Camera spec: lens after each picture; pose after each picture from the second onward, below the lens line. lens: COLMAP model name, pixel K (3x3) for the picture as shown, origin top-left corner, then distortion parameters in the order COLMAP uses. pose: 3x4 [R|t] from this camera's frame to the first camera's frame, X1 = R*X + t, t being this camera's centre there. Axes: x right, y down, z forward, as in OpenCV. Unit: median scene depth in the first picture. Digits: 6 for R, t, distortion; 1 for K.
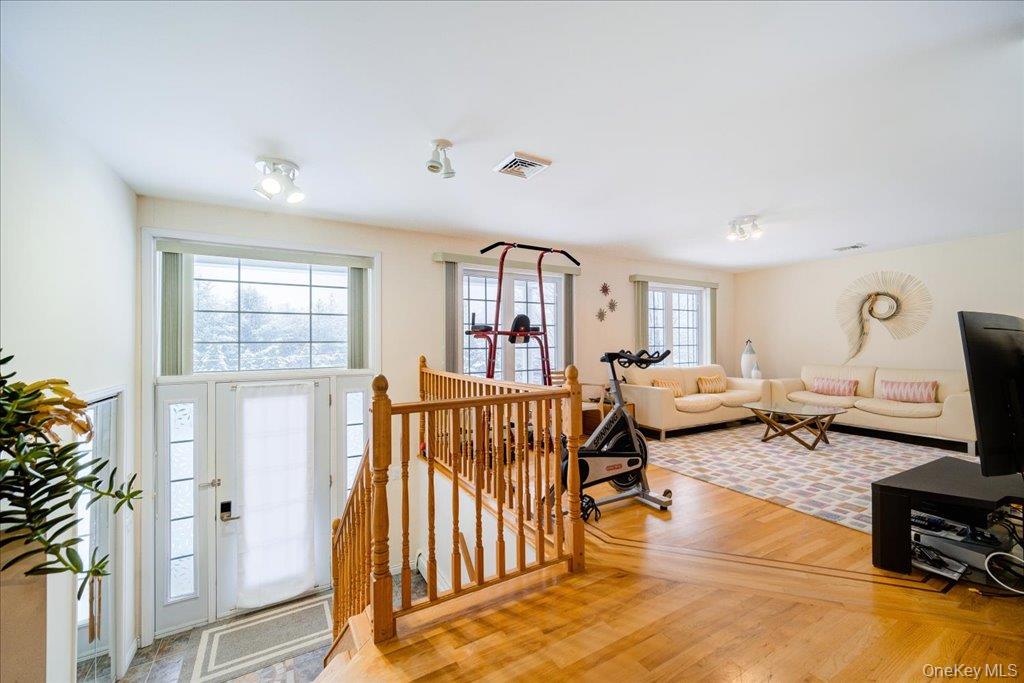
lens RADIAL K [[421.0, 0, 535.7], [0, 421.0, 343.1], [0, 0, 1]] dist [0.000732, 0.000046]
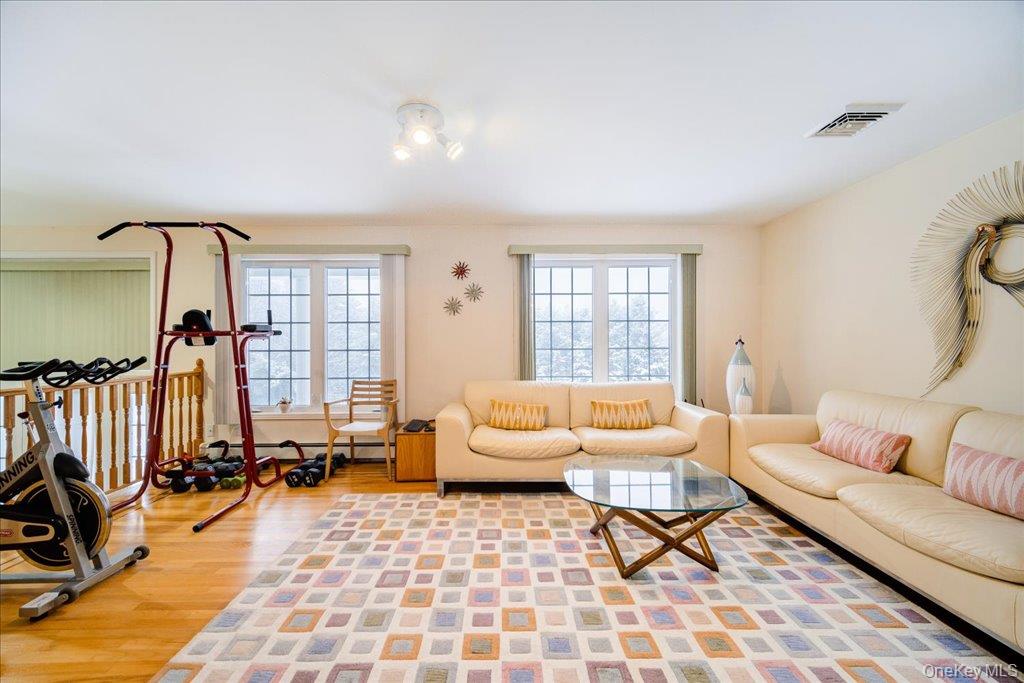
lens RADIAL K [[423.2, 0, 512.0], [0, 423.2, 341.5], [0, 0, 1]] dist [0.001291, 0.000201]
pose [[0.860746, 0.000259, -0.509035, 0.816338], [-0.001644, 0.999996, -0.002272, -0.005411], [0.509032, 0.002792, 0.860743, 0.552231]]
